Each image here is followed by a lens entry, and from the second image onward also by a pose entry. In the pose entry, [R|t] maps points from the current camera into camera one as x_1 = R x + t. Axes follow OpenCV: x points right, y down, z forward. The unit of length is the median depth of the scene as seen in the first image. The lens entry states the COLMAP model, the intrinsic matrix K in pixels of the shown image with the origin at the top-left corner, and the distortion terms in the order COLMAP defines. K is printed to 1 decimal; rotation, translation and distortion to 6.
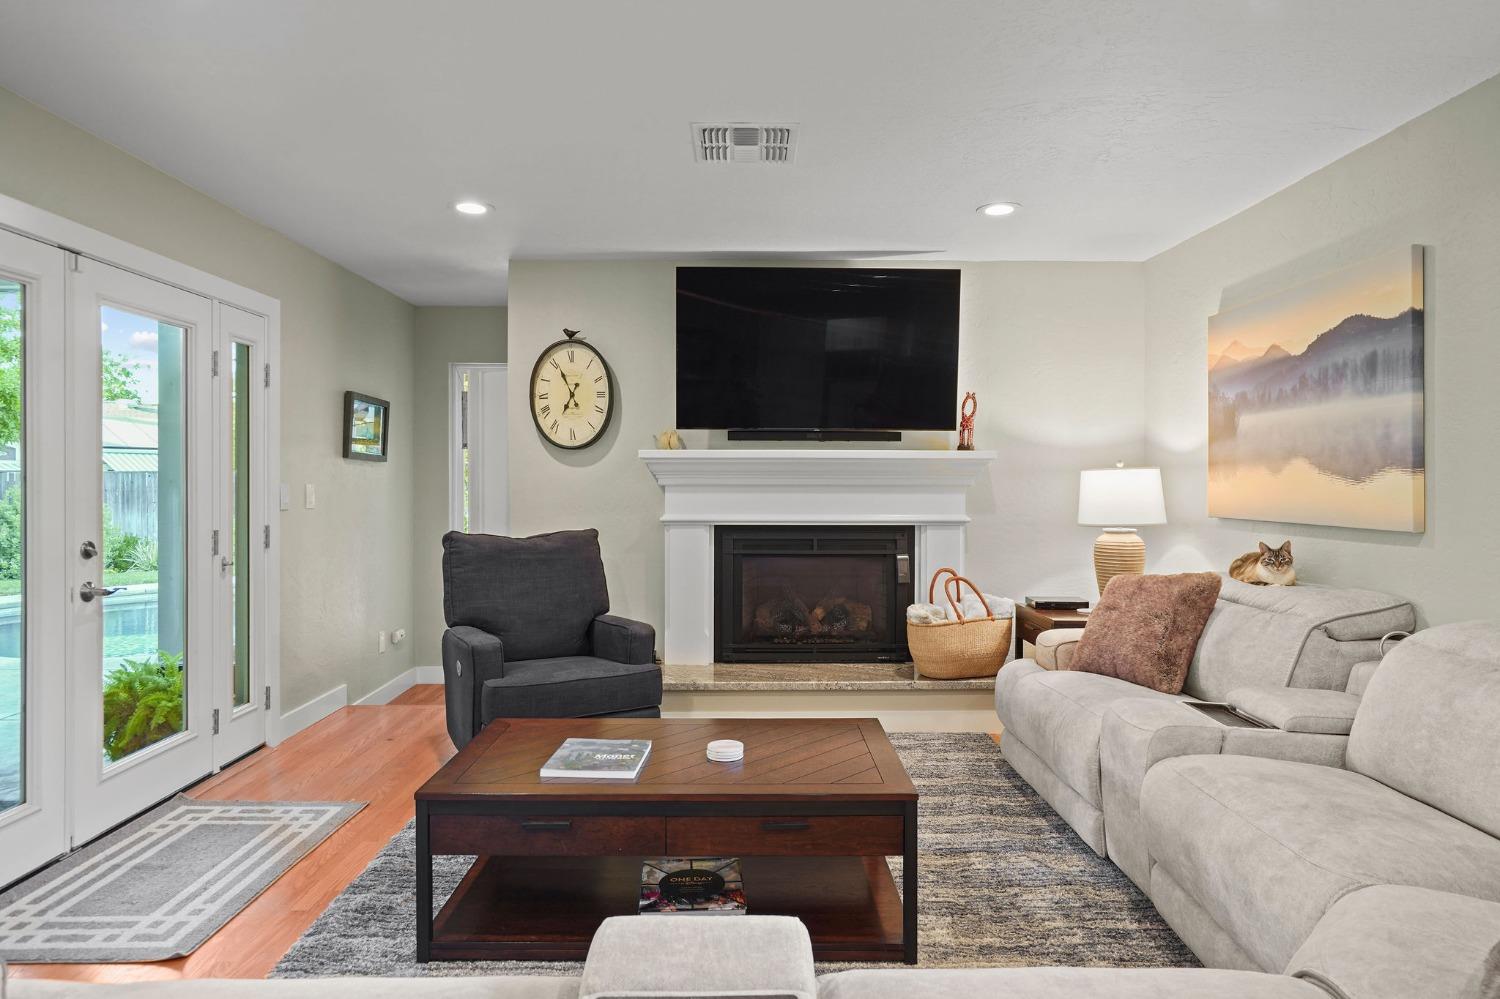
lens RADIAL K [[891.1, 0, 751.7], [0, 891.1, 479.4], [0, 0, 1]] dist [-0.010058, 0.002429]
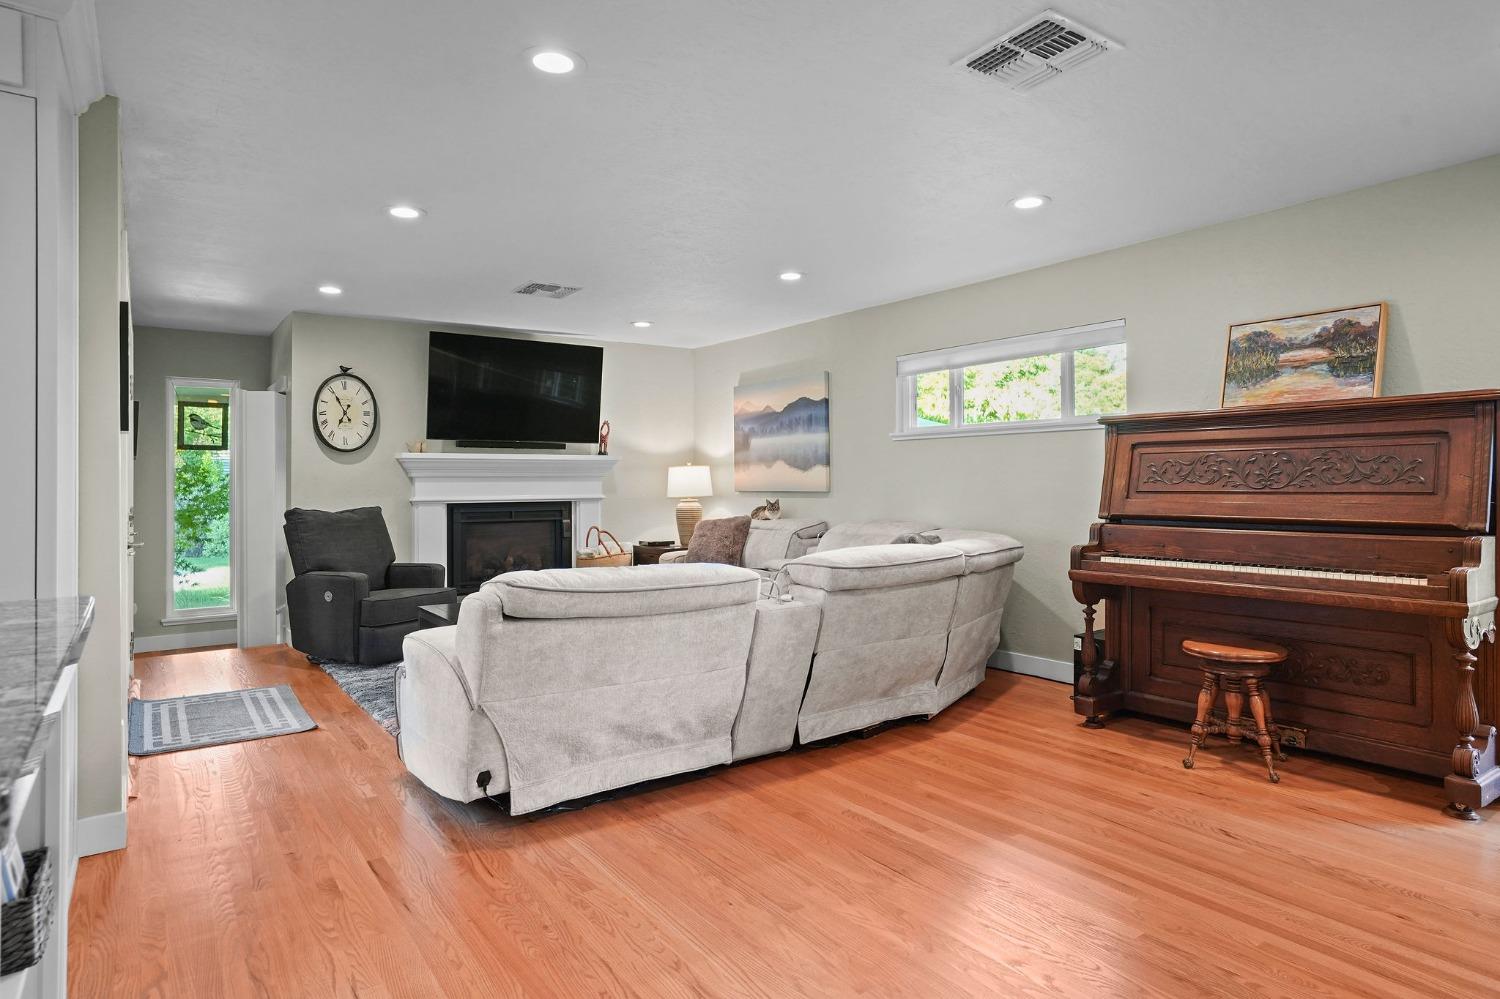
lens RADIAL K [[866.3, 0, 747.2], [0, 866.3, 469.8], [0, 0, 1]] dist [-0.002789, 0.000809]
pose [[0.824713, -0.000088, 0.565552, -0.474069], [0.008206, 0.999897, -0.011810, 0.017014], [-0.565492, 0.014381, 0.824628, -0.508263]]
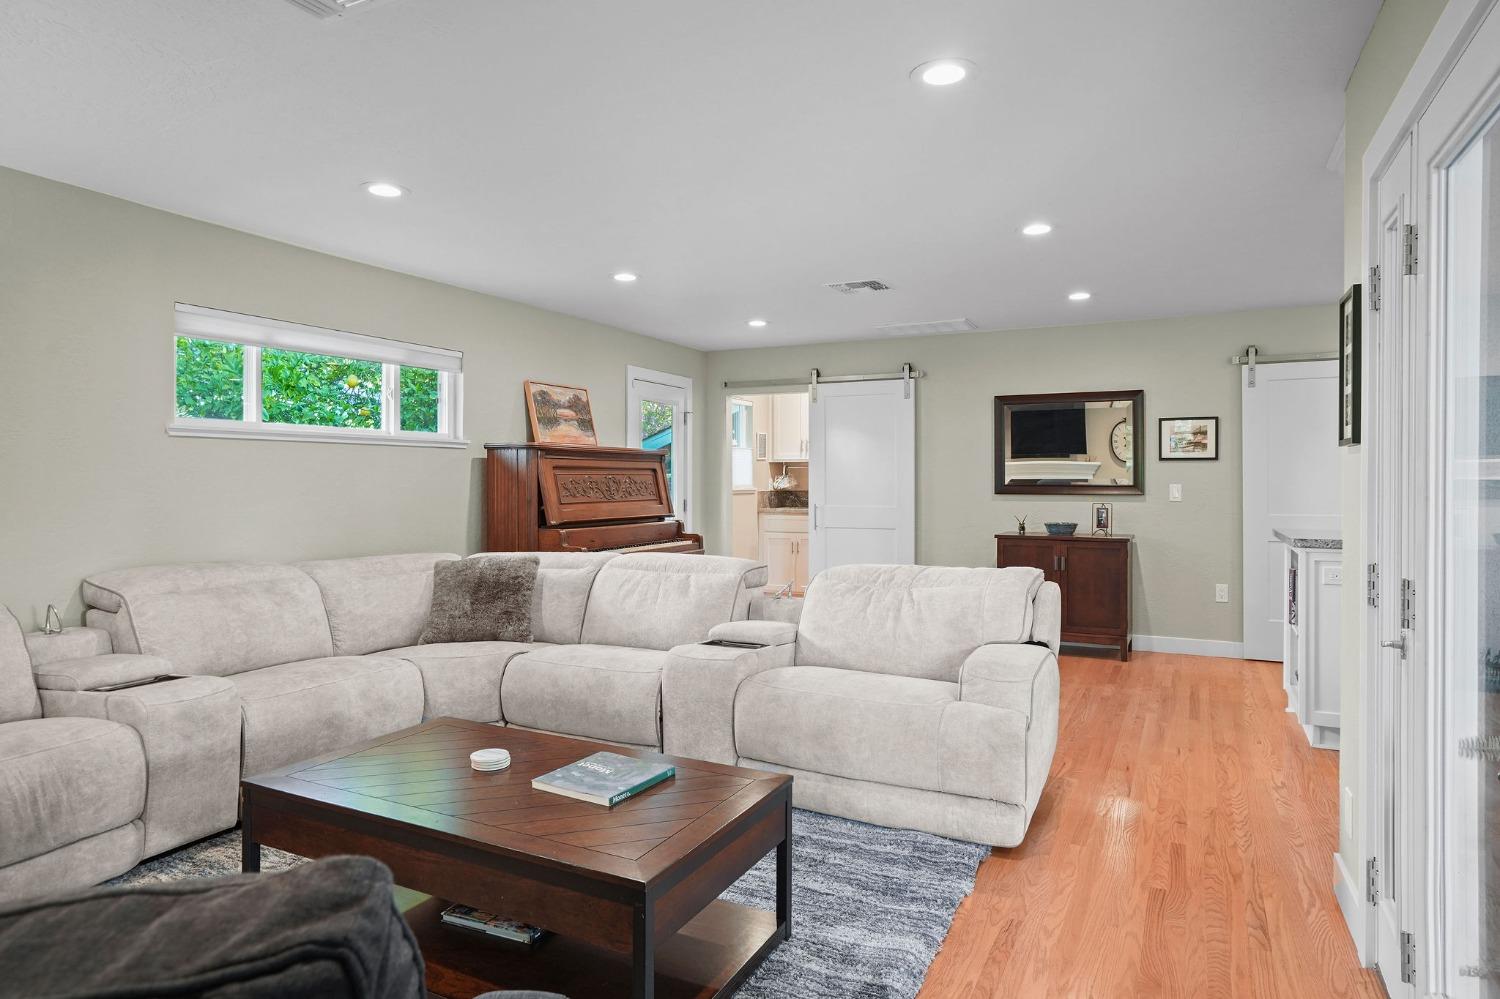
lens RADIAL K [[891.1, 0, 751.7], [0, 891.1, 479.4], [0, 0, 1]] dist [-0.010058, 0.002429]
pose [[-0.889578, -0.002766, 0.456775, -0.412402], [-0.002183, 0.999996, 0.001804, -0.003722], [-0.456778, 0.000608, -0.889580, 0.991665]]
